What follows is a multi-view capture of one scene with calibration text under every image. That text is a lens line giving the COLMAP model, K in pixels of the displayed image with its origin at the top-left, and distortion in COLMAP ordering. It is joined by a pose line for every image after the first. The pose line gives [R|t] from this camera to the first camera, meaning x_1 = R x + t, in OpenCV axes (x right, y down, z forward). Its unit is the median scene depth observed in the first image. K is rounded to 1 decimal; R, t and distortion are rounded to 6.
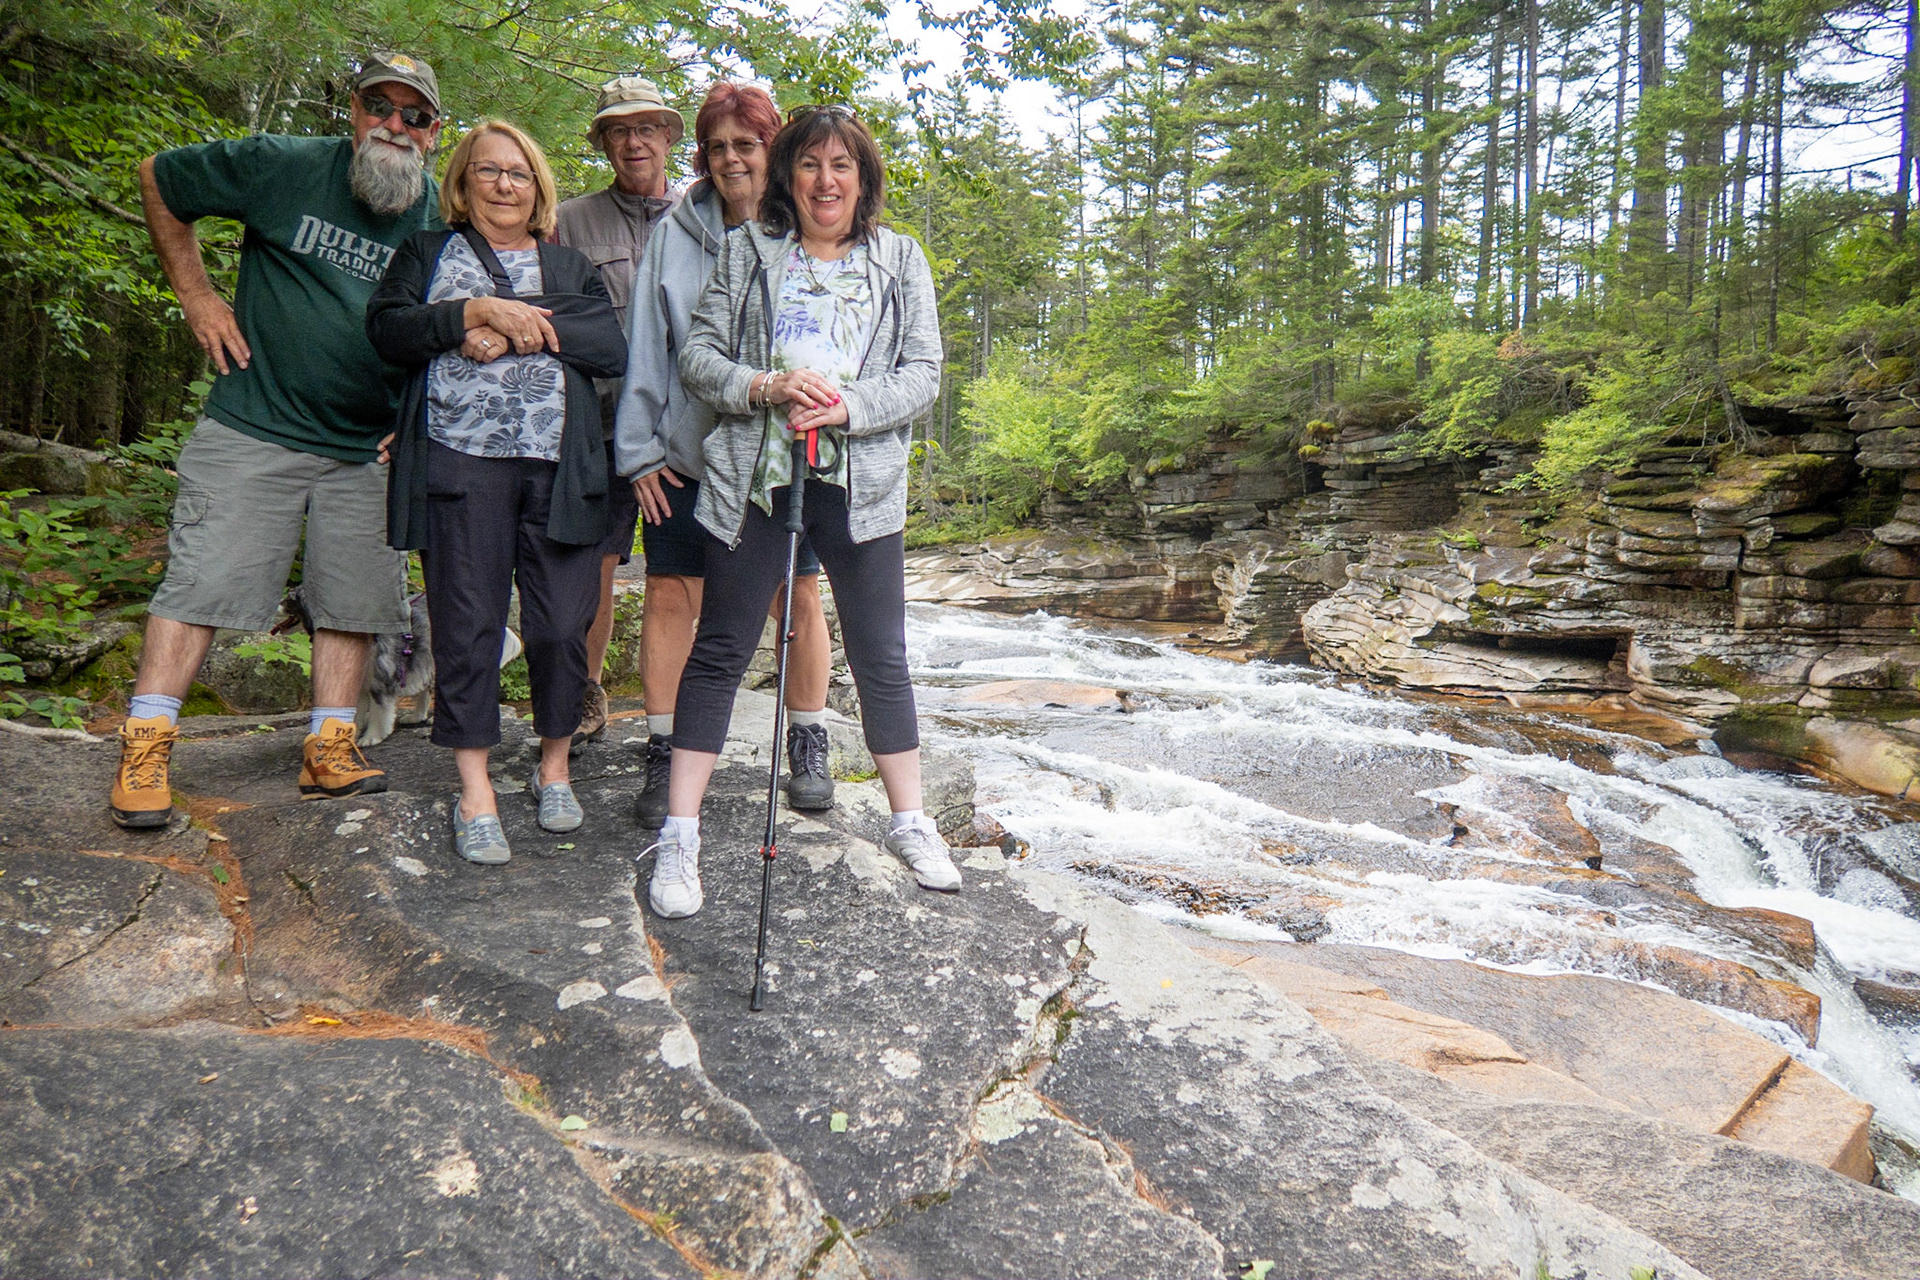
lens RADIAL K [[1345.9, 0, 966.2], [0, 1345.9, 641.1], [0, 0, 1]] dist [0.003356, 0.002881]
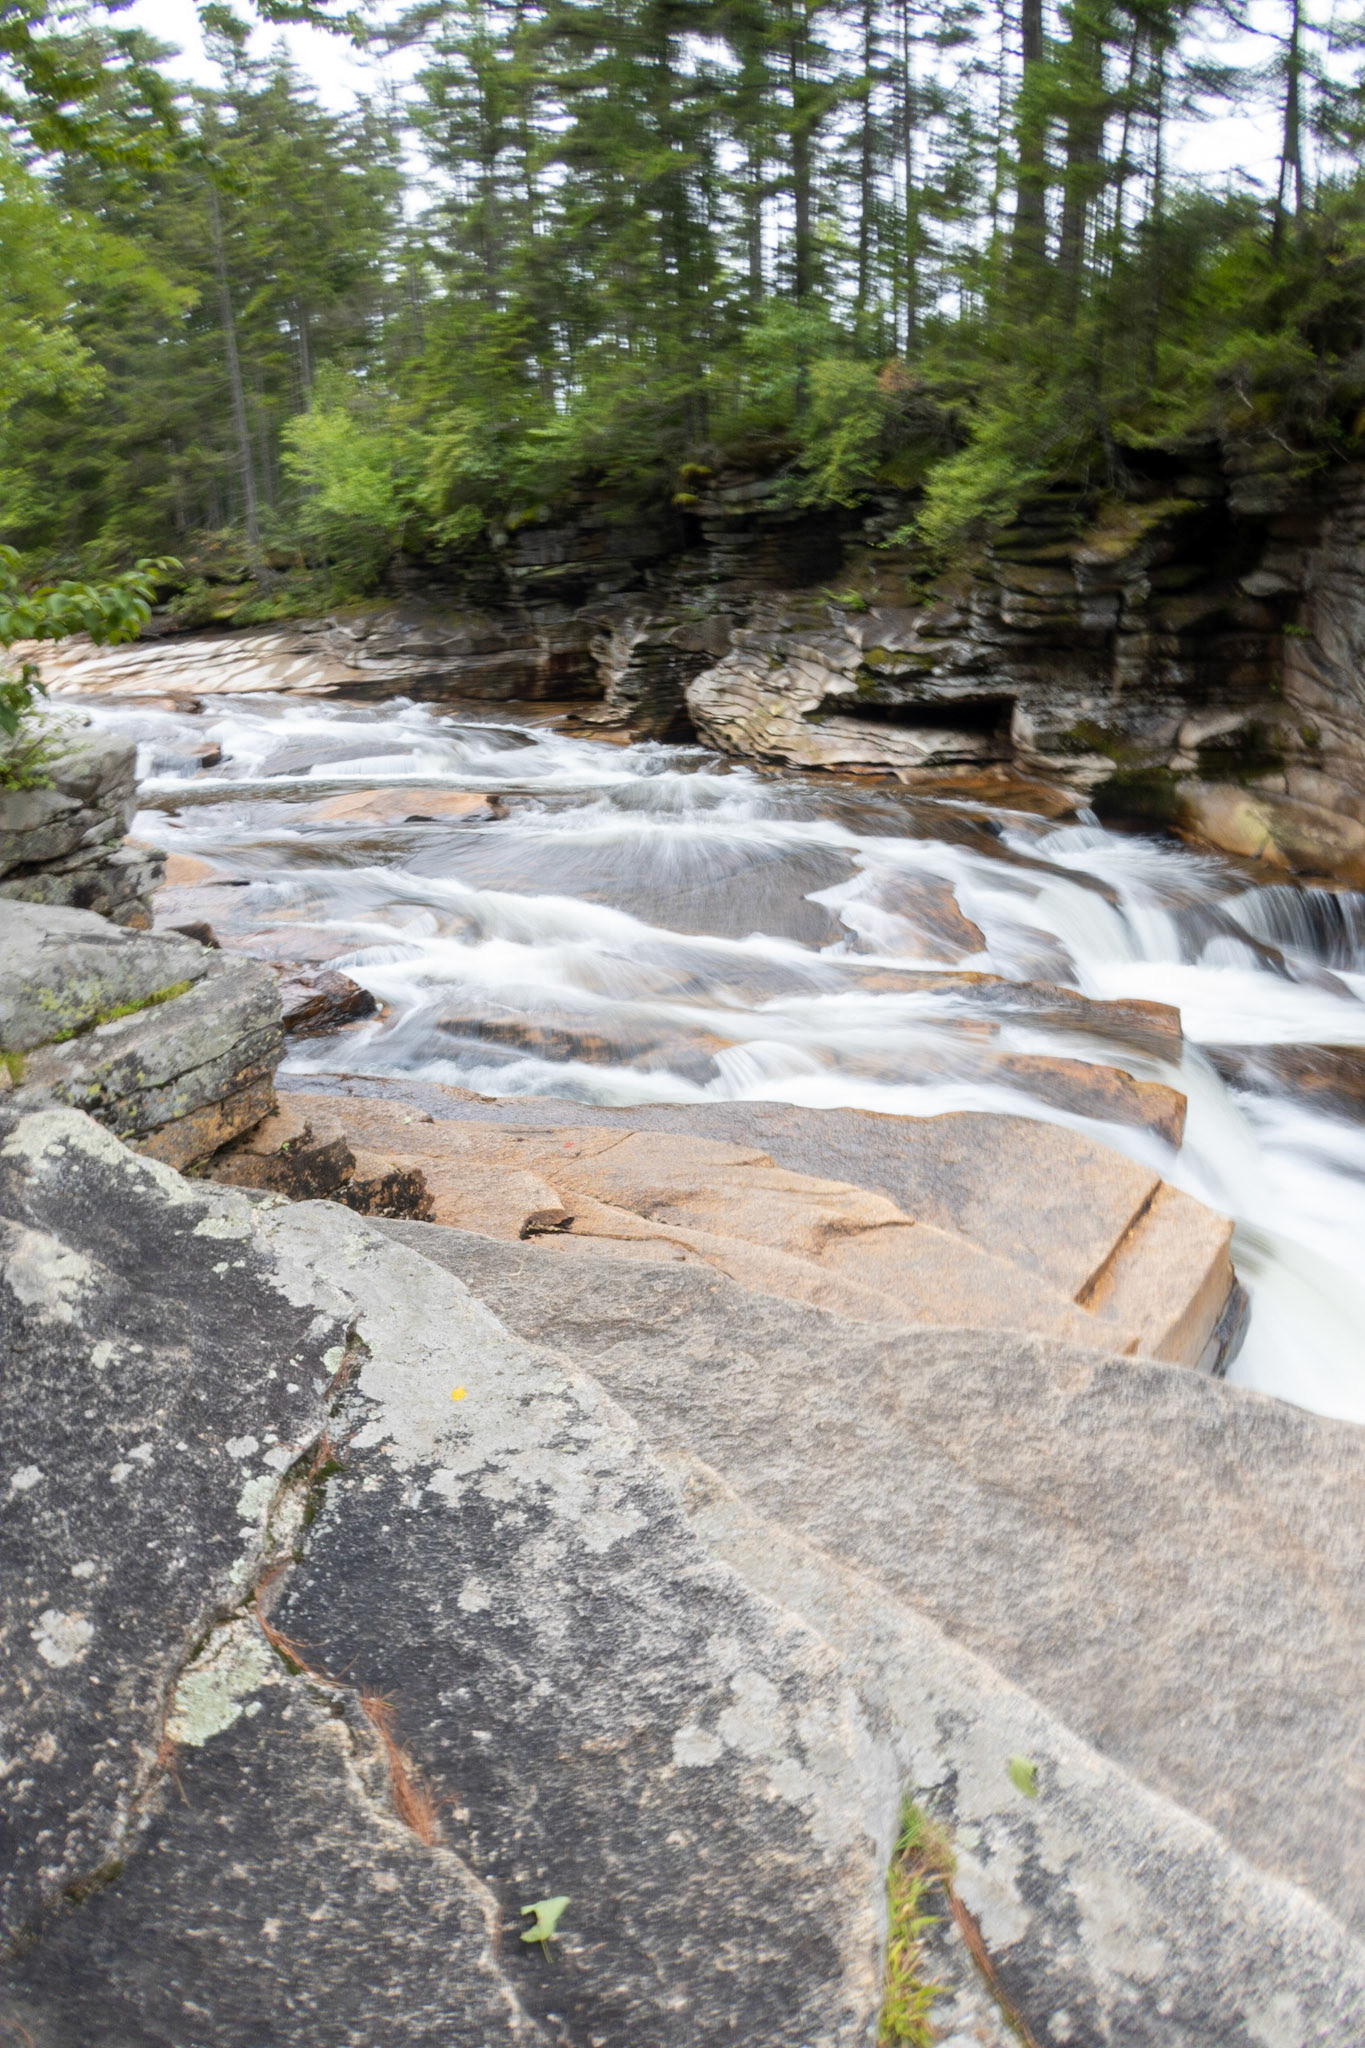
lens RADIAL K [[1435.6, 0, 685.7], [0, 1435.6, 1032.1], [0, 0, 1]] dist [0.003356, 0.002881]
pose [[0.970200, -0.105464, 0.218149, 0.016217], [0.055560, 0.973149, 0.223370, -0.017294], [-0.235849, -0.204594, 0.950009, 0.031443]]
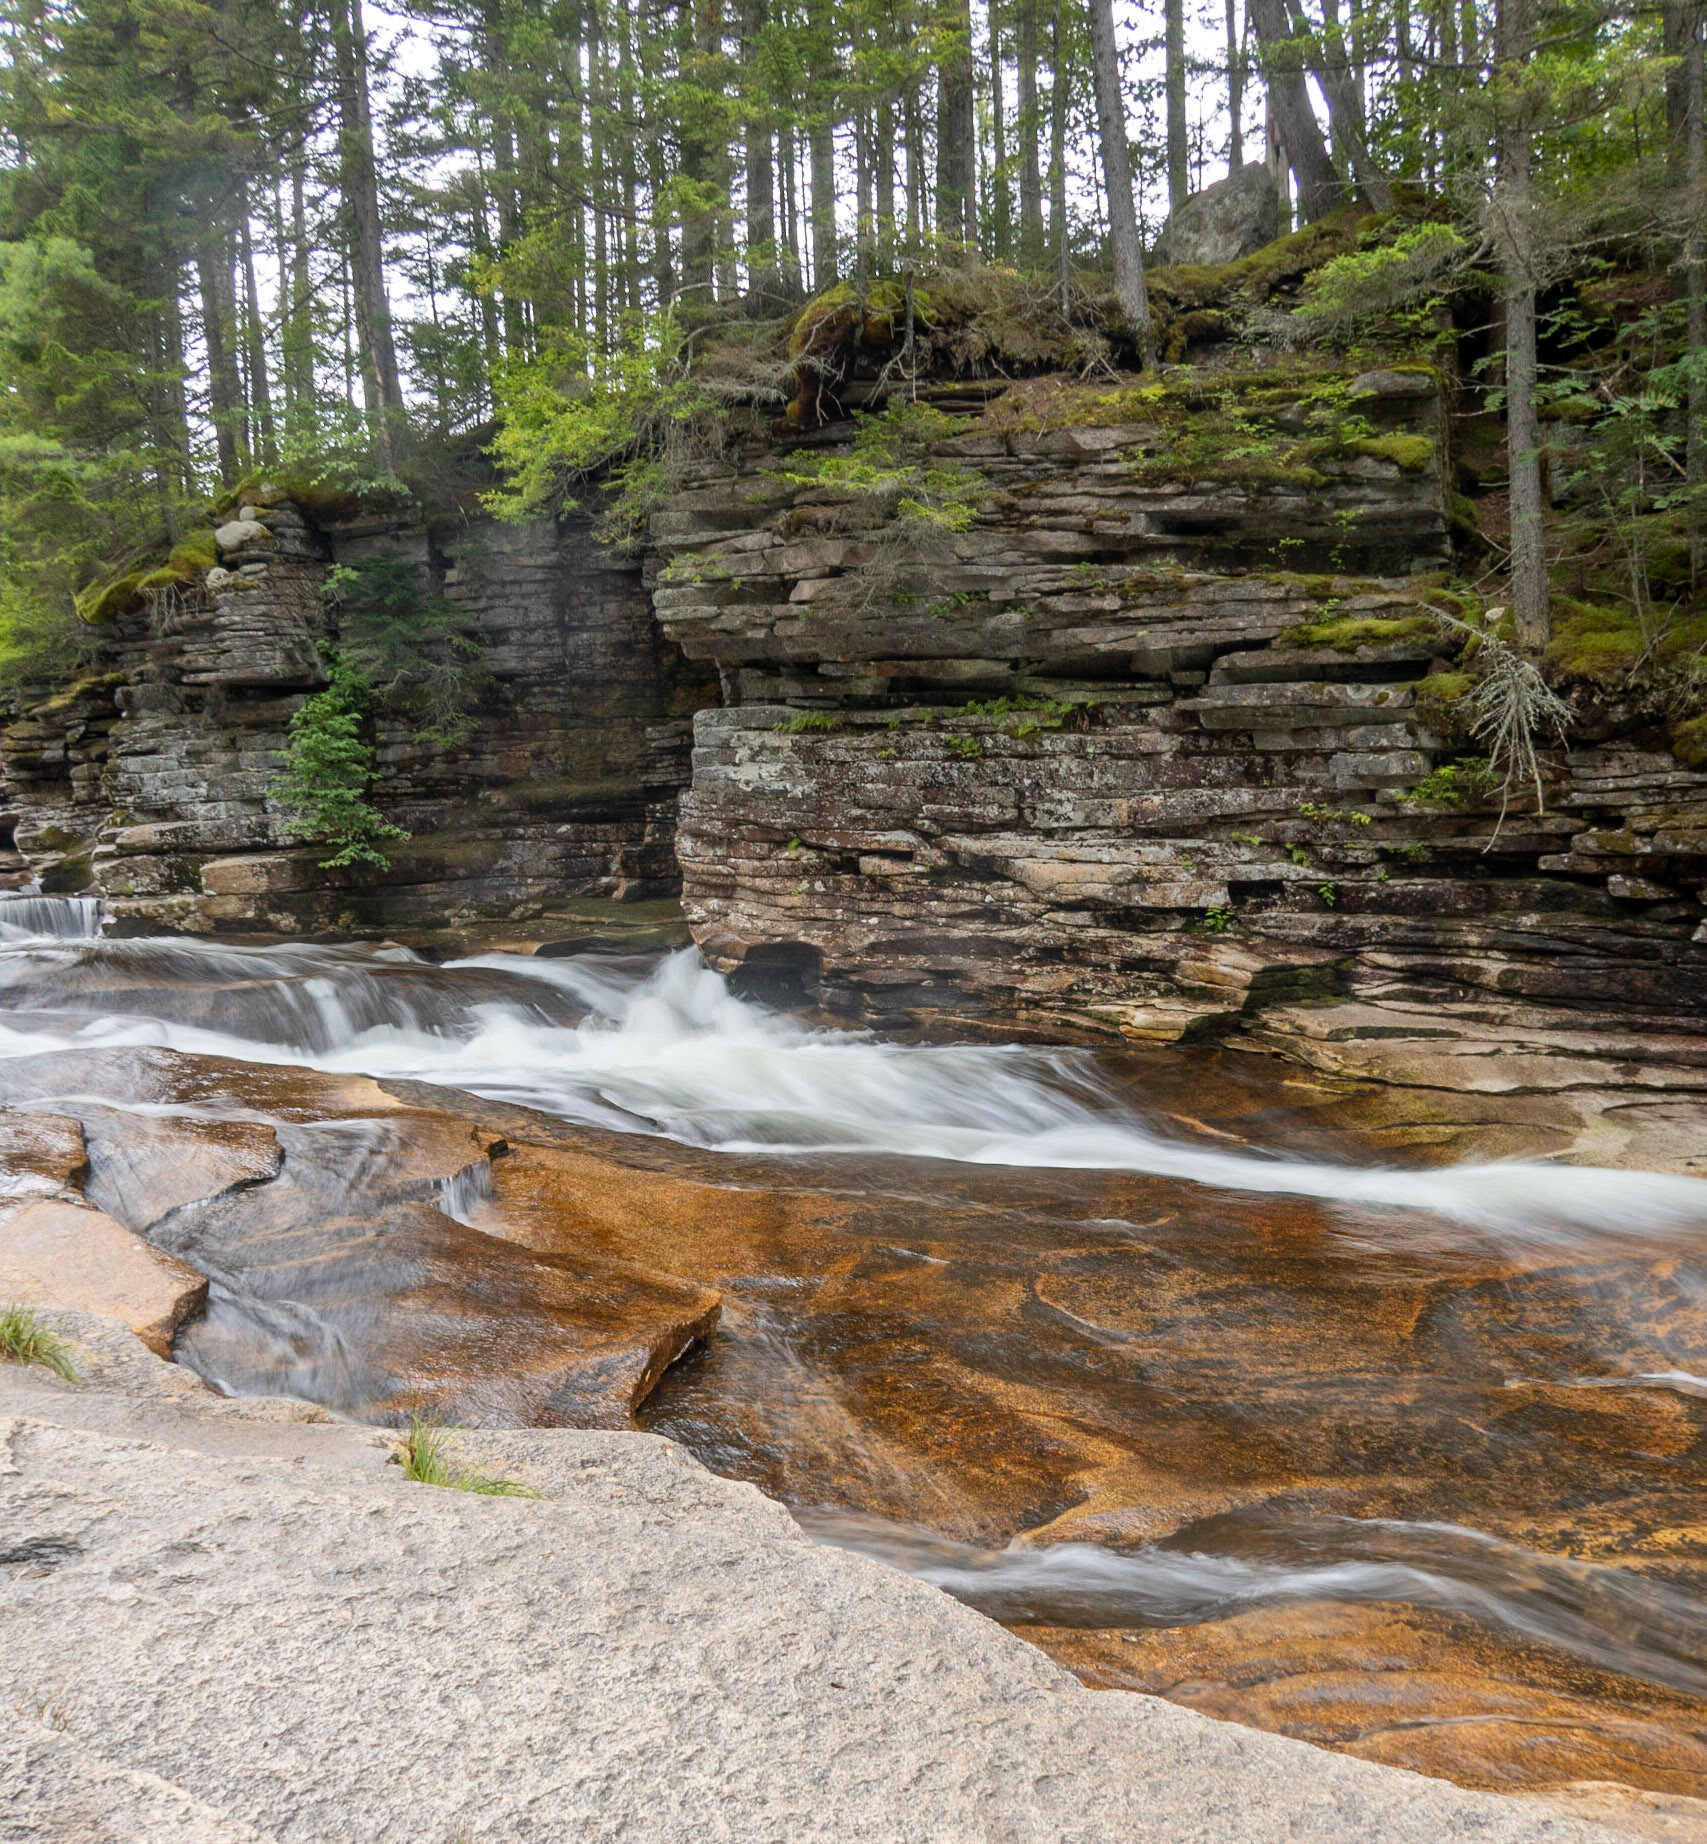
lens RADIAL K [[1749.8, 0, 781.4], [0, 1749.8, 1034.9], [0, 0, 1]] dist [0.020303, 0.000000]
pose [[0.881517, -0.089383, 0.463614, 0.350984], [0.080127, 0.995995, 0.039671, 0.192293], [-0.465303, 0.002178, 0.885149, -0.801404]]
